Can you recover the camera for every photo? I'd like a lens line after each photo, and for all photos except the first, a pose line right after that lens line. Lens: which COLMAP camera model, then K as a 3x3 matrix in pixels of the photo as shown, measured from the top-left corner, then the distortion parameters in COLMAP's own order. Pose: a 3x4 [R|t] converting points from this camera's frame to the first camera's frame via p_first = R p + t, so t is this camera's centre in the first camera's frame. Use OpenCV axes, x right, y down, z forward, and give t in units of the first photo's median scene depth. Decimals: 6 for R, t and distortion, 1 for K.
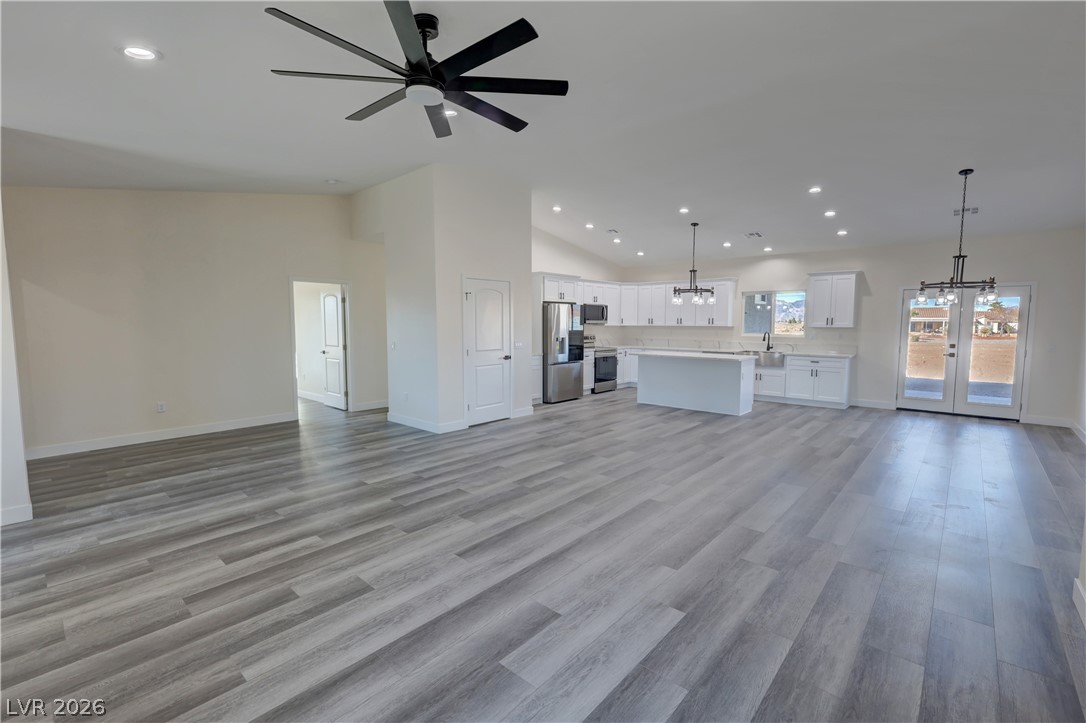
lens RADIAL K [[472.6, 0, 547.8], [0, 472.6, 359.6], [0, 0, 1]] dist [0.002664, -0.000158]
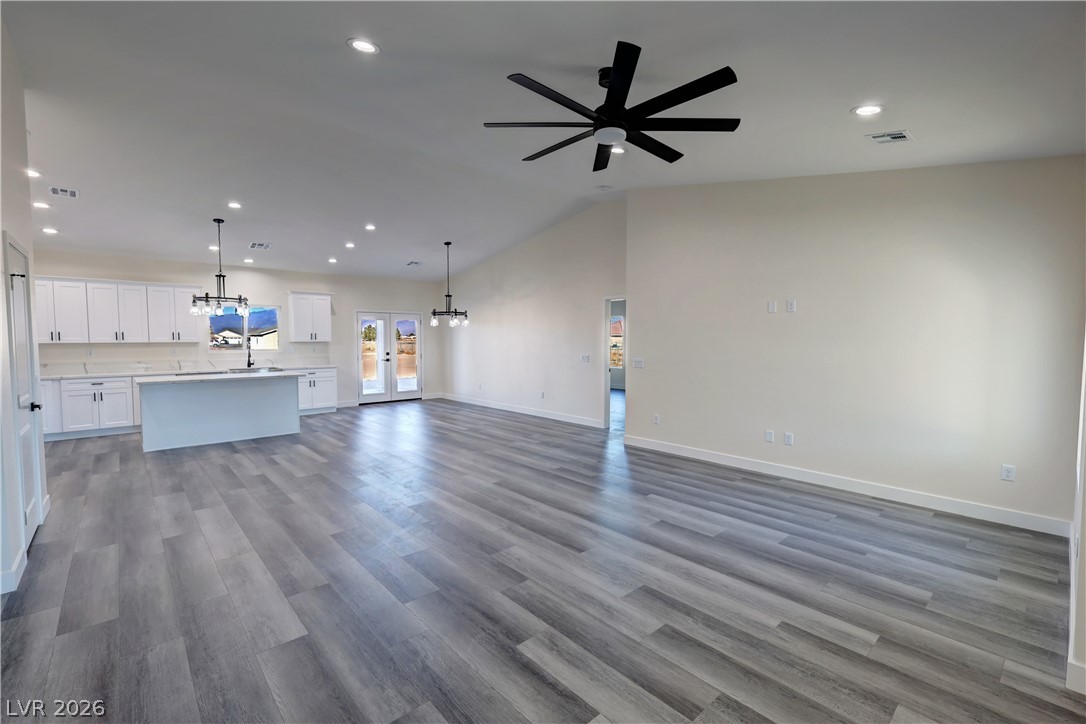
lens RADIAL K [[473.4, 0, 543.0], [0, 473.4, 362.0], [0, 0, 1]] dist [0.003459, 0.000084]
pose [[0.119062, -0.052982, 0.991472, -0.885711], [0.080456, 0.995806, 0.043552, -0.050426], [-0.989622, 0.074584, 0.122825, 0.655183]]
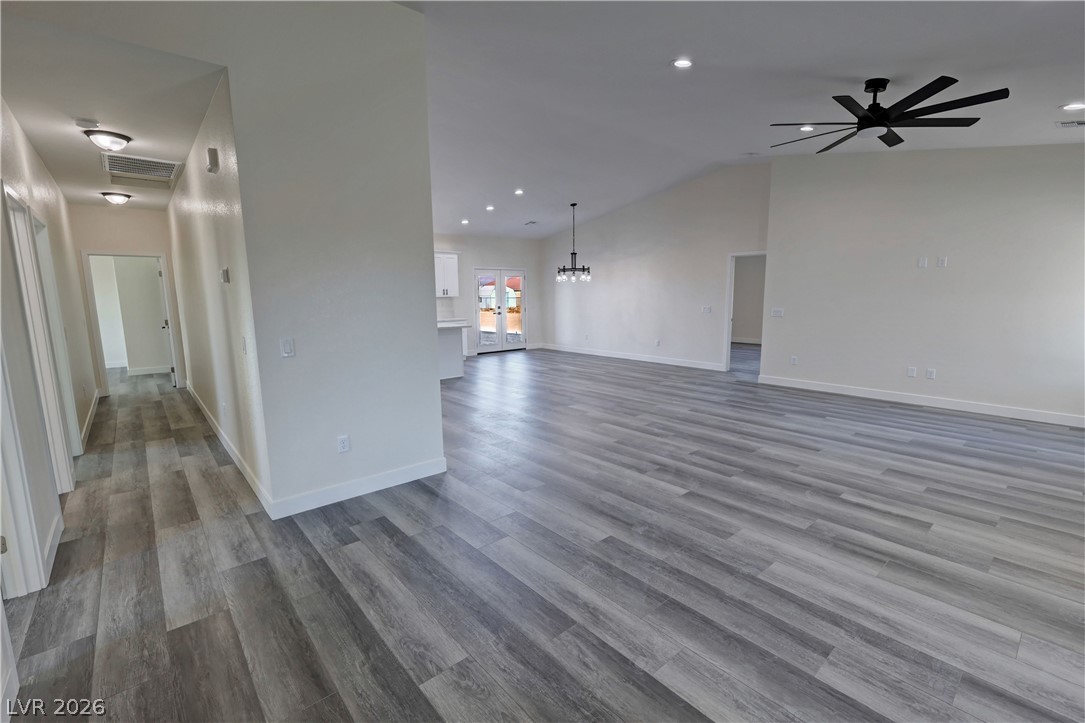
lens RADIAL K [[477.4, 0, 545.3], [0, 477.4, 360.7], [0, 0, 1]] dist [0.006775, -0.000024]
pose [[0.135034, -0.144661, 0.980224, -1.208885], [0.088913, 0.987063, 0.133422, -0.092074], [-0.986844, 0.069138, 0.146149, 1.131583]]
